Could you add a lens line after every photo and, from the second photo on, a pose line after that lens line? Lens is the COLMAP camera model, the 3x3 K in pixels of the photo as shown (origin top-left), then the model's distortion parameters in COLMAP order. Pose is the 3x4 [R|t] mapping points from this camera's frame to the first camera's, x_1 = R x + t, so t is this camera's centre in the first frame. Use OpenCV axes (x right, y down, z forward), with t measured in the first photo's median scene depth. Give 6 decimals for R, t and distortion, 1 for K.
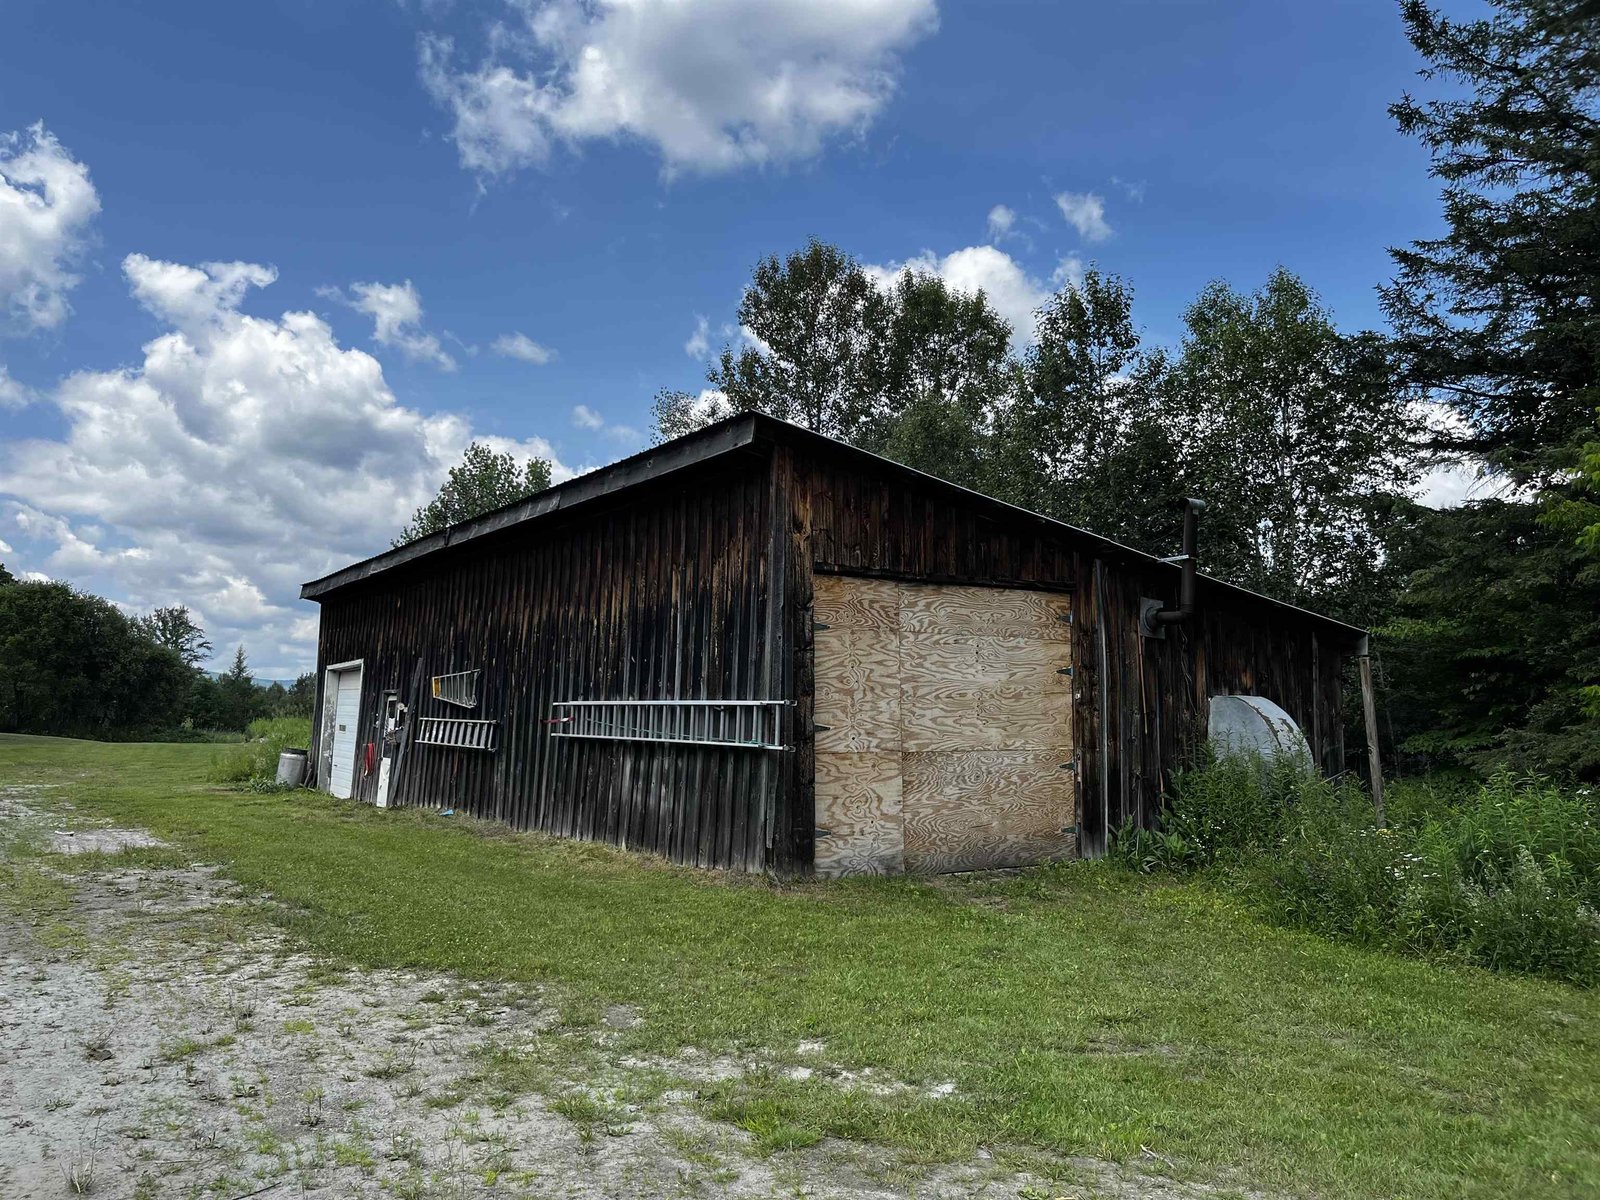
lens RADIAL K [[1225.8, 0, 851.0], [0, 1225.8, 571.4], [0, 0, 1]] dist [0.013650, 0.002475]
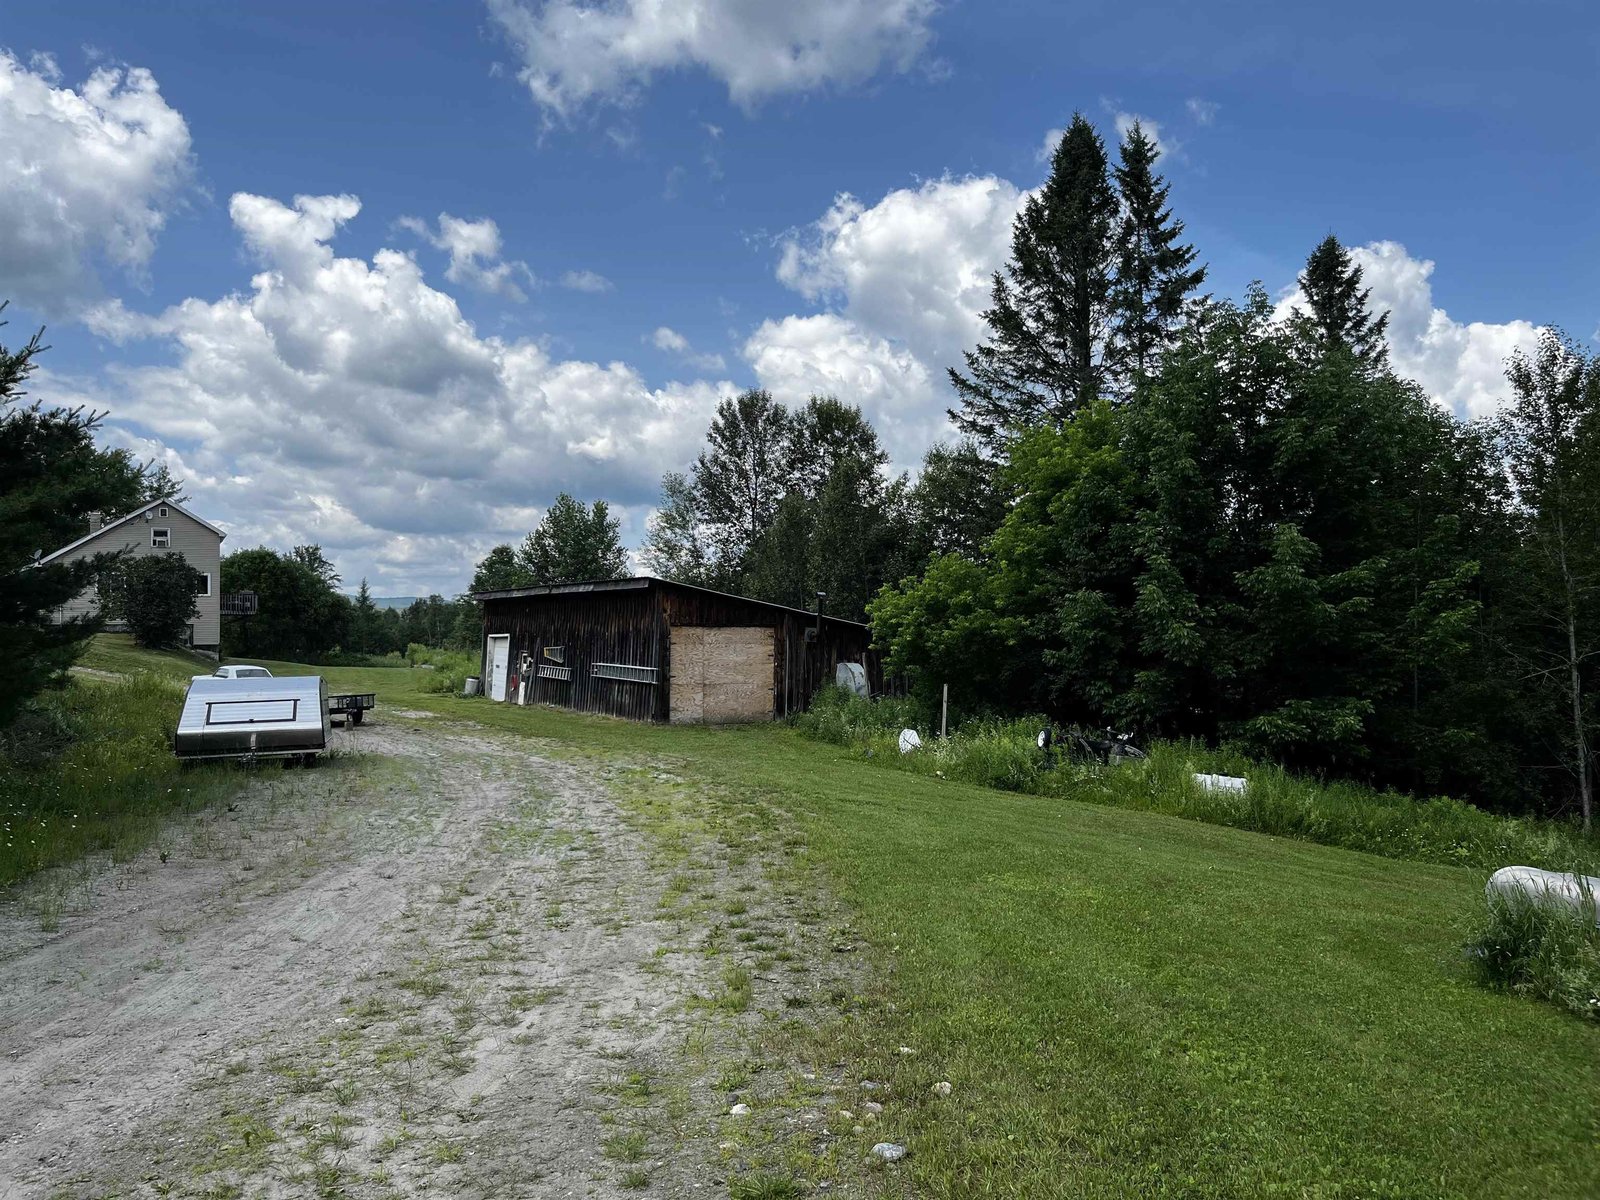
lens RADIAL K [[1210.0, 0, 805.5], [0, 1210.0, 595.5], [0, 0, 1]] dist [0.058548, -0.080824]
pose [[0.995317, 0.000834, -0.096664, 0.491706], [0.007407, 0.996365, 0.084860, -0.270715], [0.096383, -0.085179, 0.991693, -1.611778]]
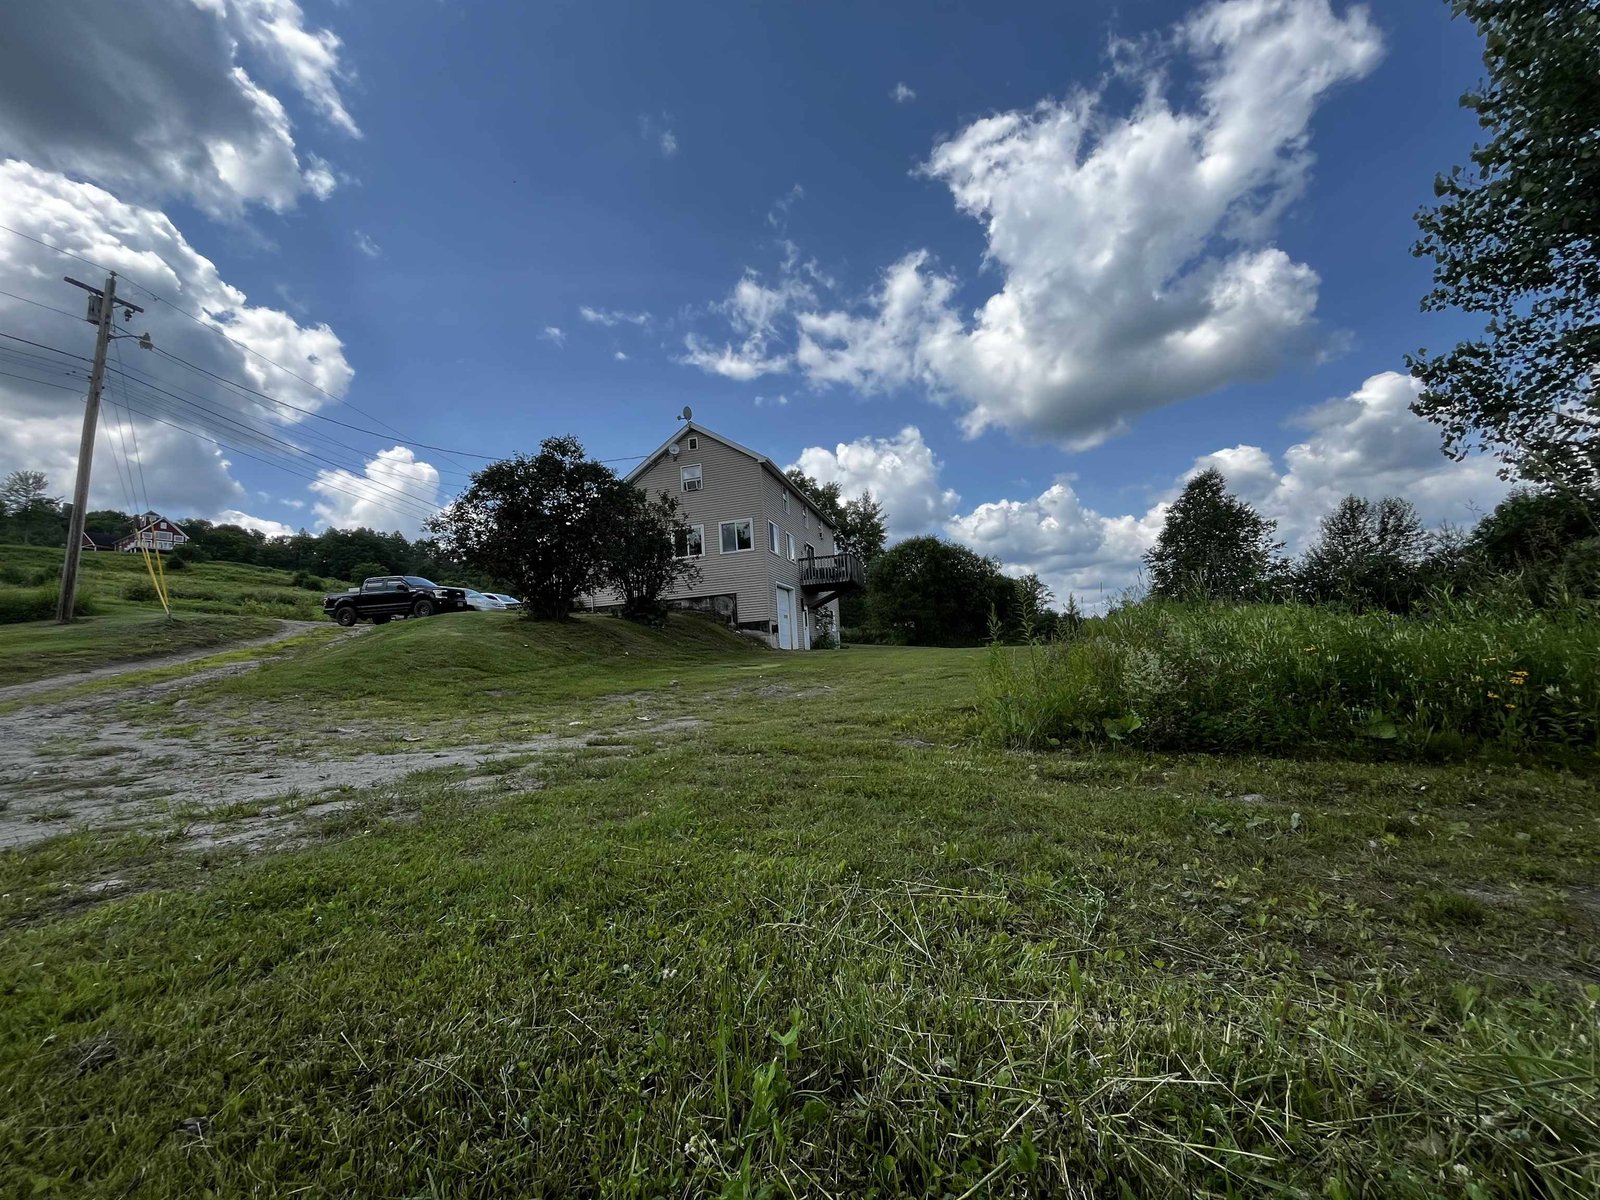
lens RADIAL K [[647.6, 0, 800.0], [0, 647.6, 600.0], [0, 0, 1]] dist [-0.000996, 0.000121]
pose [[0.650315, -0.090862, -0.754212, -0.897314], [0.137191, 0.990544, -0.001041, 0.272493], [0.747174, -0.102795, 0.656631, 1.850844]]
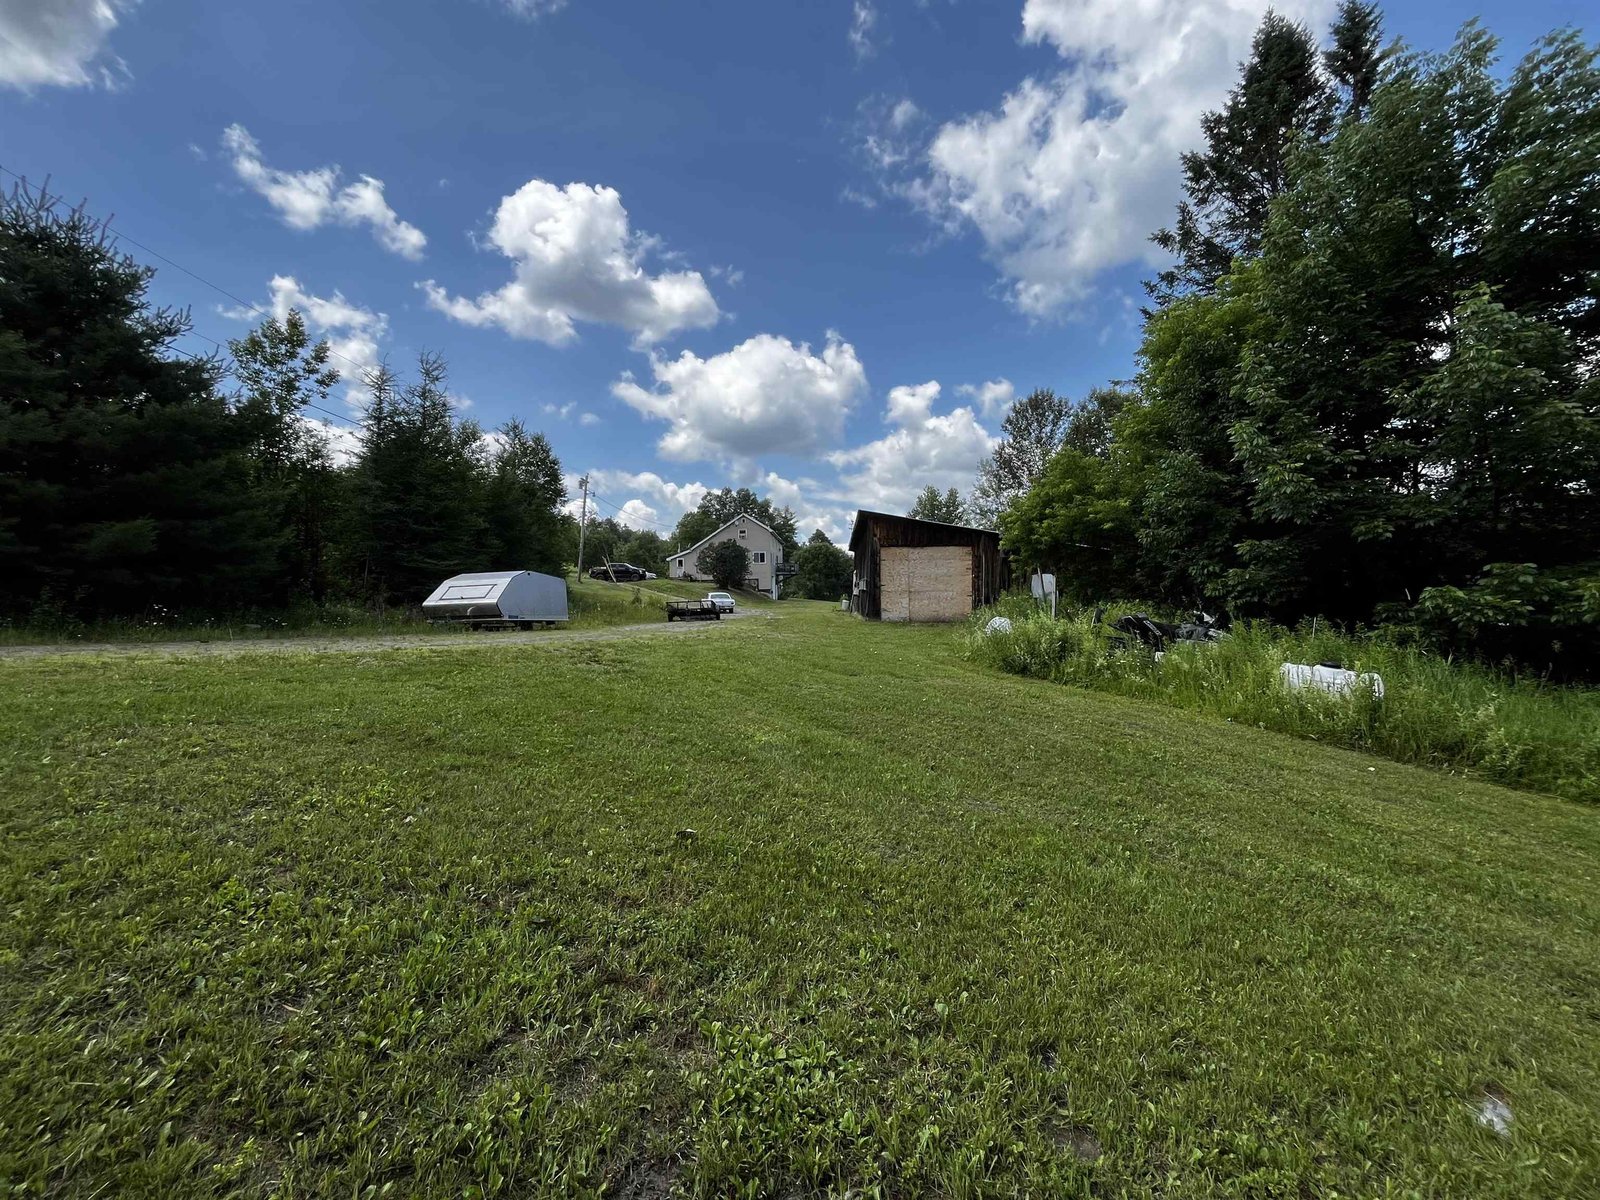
lens RADIAL K [[647.6, 0, 800.0], [0, 647.6, 600.0], [0, 0, 1]] dist [-0.000996, 0.000121]
pose [[0.780613, -0.005758, -0.624988, 0.898958], [0.081374, 0.992383, 0.092494, -0.036126], [0.619695, -0.123059, 0.775135, -0.687321]]
